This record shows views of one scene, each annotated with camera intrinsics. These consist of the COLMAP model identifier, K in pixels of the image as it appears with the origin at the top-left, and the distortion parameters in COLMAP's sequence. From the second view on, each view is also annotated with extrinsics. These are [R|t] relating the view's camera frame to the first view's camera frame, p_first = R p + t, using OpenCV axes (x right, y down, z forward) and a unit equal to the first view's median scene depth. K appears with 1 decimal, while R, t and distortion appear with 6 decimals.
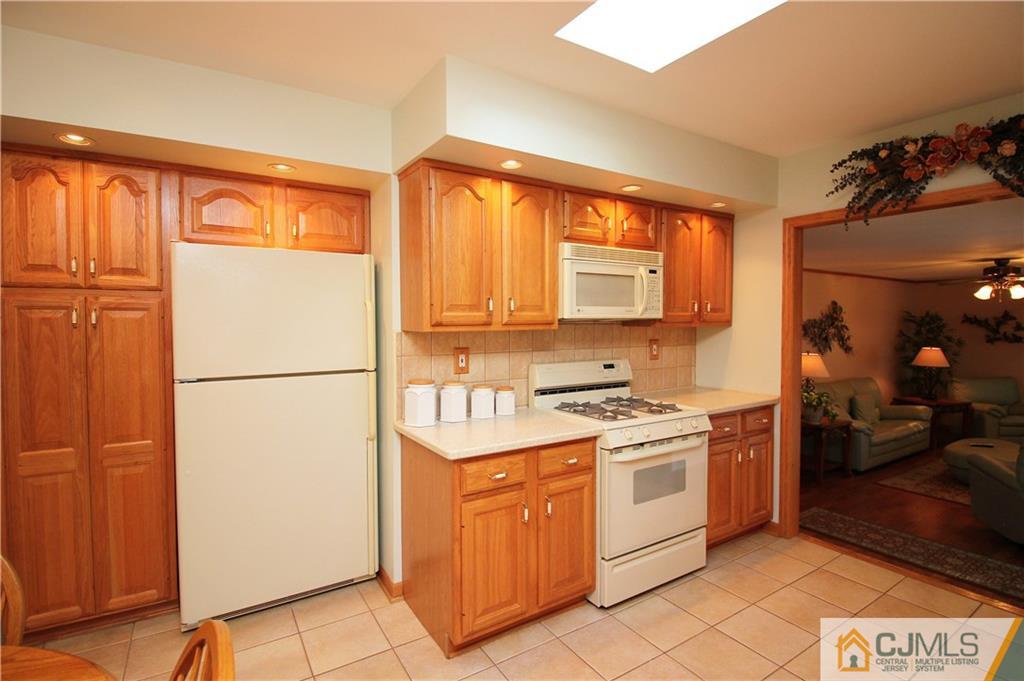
lens RADIAL K [[470.8, 0, 511.8], [0, 470.8, 333.9], [0, 0, 1]] dist [0.002793, -0.014324]
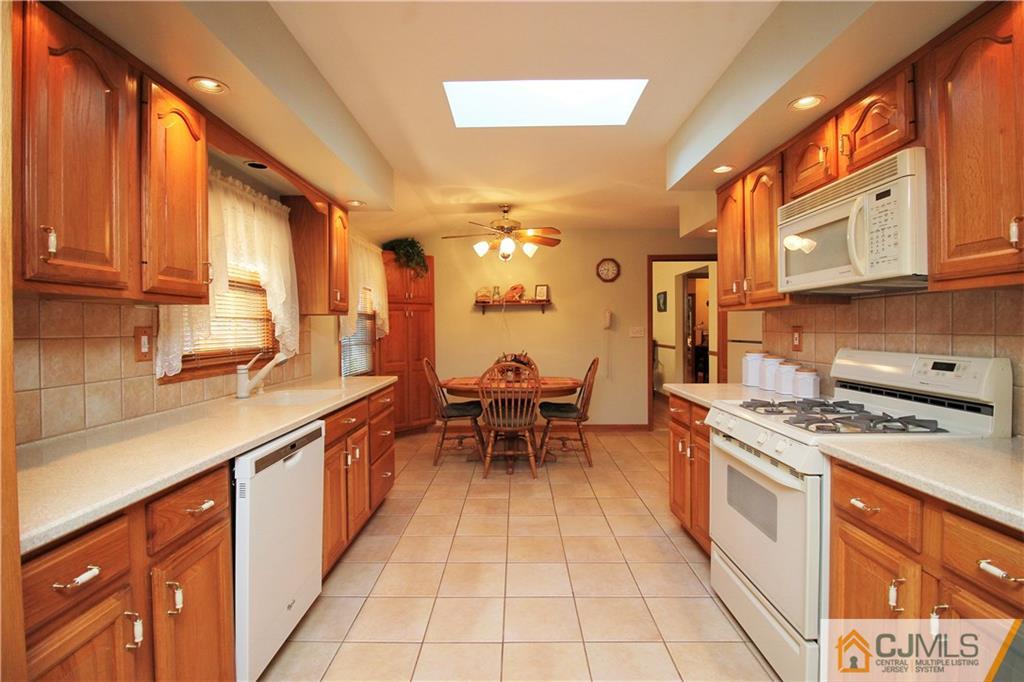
lens RADIAL K [[470.8, 0, 511.8], [0, 470.8, 334.4], [0, 0, 1]] dist [0.002793, -0.014324]
pose [[-0.517021, 0.019372, -0.855754, 0.935183], [-0.008478, 0.999579, 0.027751, 0.020374], [0.855931, 0.021603, -0.516639, 0.848182]]
